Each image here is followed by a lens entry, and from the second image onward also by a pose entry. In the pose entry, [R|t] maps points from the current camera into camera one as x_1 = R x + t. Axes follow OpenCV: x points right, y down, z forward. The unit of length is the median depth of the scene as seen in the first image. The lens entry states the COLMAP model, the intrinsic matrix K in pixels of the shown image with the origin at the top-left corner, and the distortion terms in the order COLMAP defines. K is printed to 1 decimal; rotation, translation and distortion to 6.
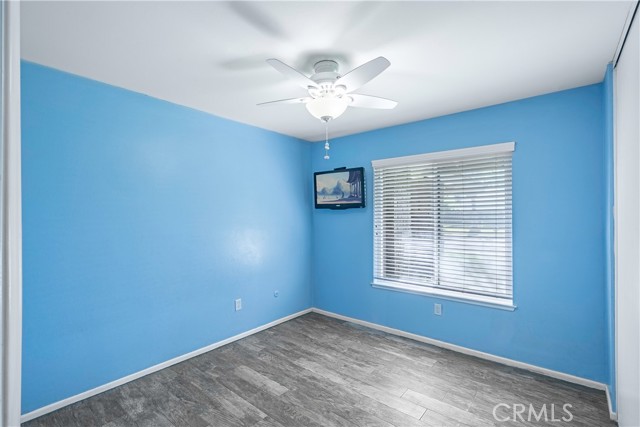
lens RADIAL K [[289.9, 0, 321.9], [0, 289.9, 210.5], [0, 0, 1]] dist [-0.000765, 0.000534]
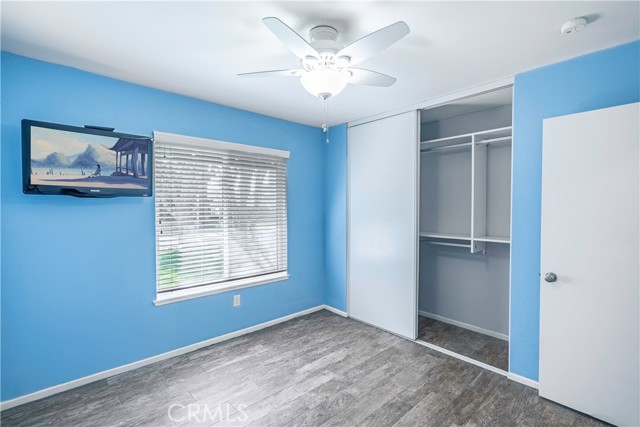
lens RADIAL K [[289.9, 0, 319.4], [0, 289.9, 216.6], [0, 0, 1]] dist [-0.000765, 0.000534]
pose [[0.161723, -0.028442, 0.986426, -0.528917], [-0.017402, 0.999347, 0.031667, 0.013125], [-0.986683, -0.022287, 0.161122, 0.555026]]
